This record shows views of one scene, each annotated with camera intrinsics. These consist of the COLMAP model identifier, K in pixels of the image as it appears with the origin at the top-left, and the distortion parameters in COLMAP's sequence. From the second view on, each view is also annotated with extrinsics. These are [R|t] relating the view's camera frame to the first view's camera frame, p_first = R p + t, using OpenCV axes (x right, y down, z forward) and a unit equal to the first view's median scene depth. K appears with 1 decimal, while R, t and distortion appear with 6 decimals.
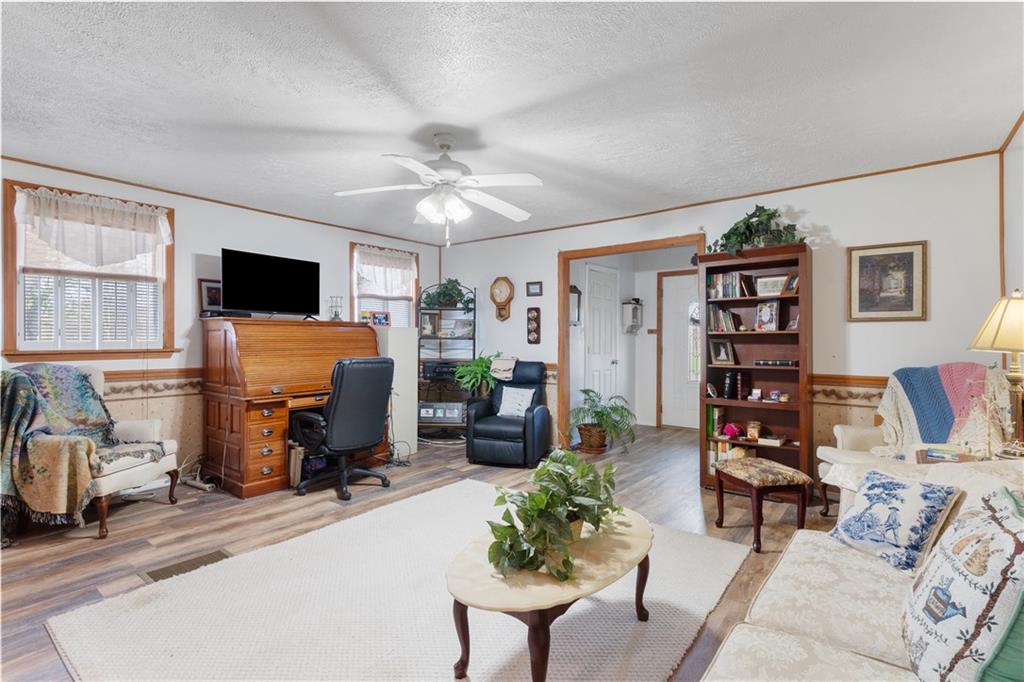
lens RADIAL K [[485.4, 0, 512.2], [0, 485.4, 332.5], [0, 0, 1]] dist [0.002633, 0.000508]
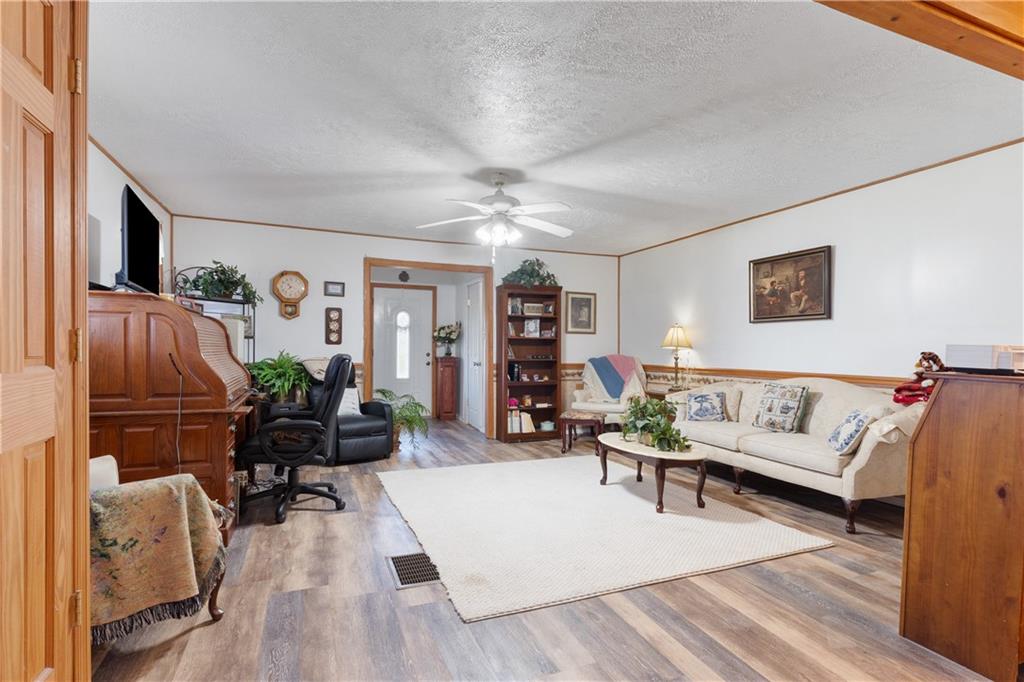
lens RADIAL K [[507.5, 0, 514.2], [0, 507.5, 353.8], [0, 0, 1]] dist [0.001933, 0.000287]
pose [[0.495630, -0.002820, 0.868529, -1.014972], [-0.020444, 0.999680, 0.014912, 0.029356], [-0.868293, -0.025147, 0.495413, 0.247408]]
